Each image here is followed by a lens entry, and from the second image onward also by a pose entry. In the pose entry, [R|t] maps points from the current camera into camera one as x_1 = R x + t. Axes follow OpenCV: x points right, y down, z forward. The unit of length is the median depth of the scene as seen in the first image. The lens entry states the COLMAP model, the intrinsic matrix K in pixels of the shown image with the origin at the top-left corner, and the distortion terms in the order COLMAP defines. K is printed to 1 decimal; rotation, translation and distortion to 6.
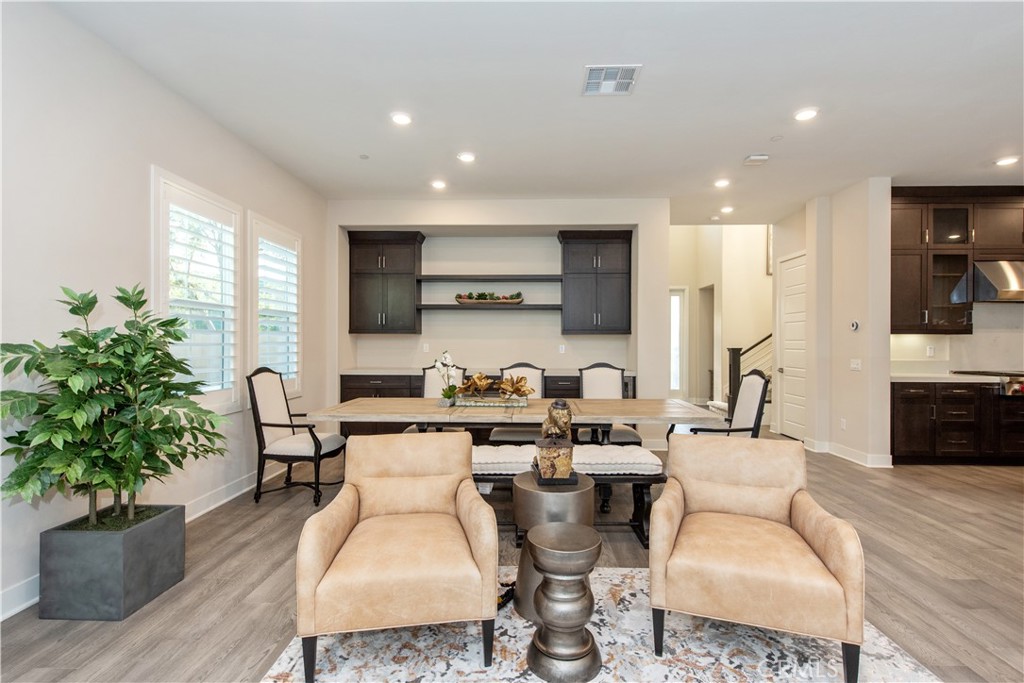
lens RADIAL K [[474.3, 0, 514.8], [0, 474.3, 343.5], [0, 0, 1]] dist [0.001065, -0.001580]
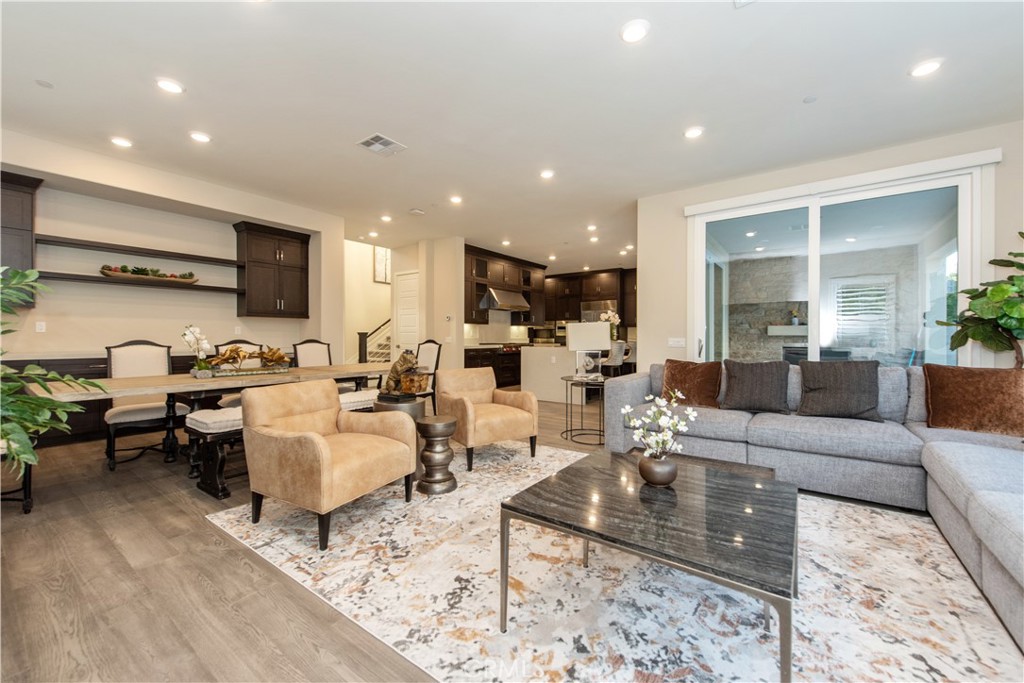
lens RADIAL K [[402.8, 0, 508.5], [0, 402.8, 339.2], [0, 0, 1]] dist [0.012107, -0.005419]
pose [[0.573472, -0.003161, 0.819219, -0.378776], [-0.002505, 0.999981, 0.005612, 0.032502], [-0.819221, -0.005270, 0.573453, -0.043383]]
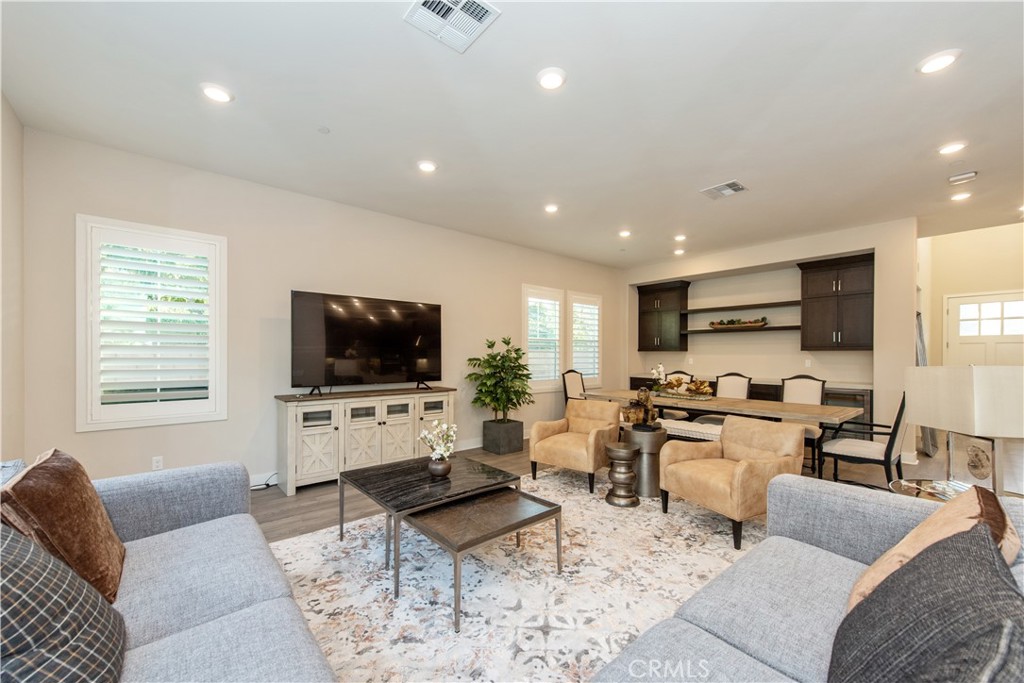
lens RADIAL K [[402.8, 0, 517.0], [0, 402.8, 351.9], [0, 0, 1]] dist [0.012107, -0.005419]
pose [[0.677850, -0.006029, -0.735176, 0.437879], [-0.002256, 0.999945, -0.010280, -0.005247], [0.735197, 0.008627, 0.677799, -0.244102]]
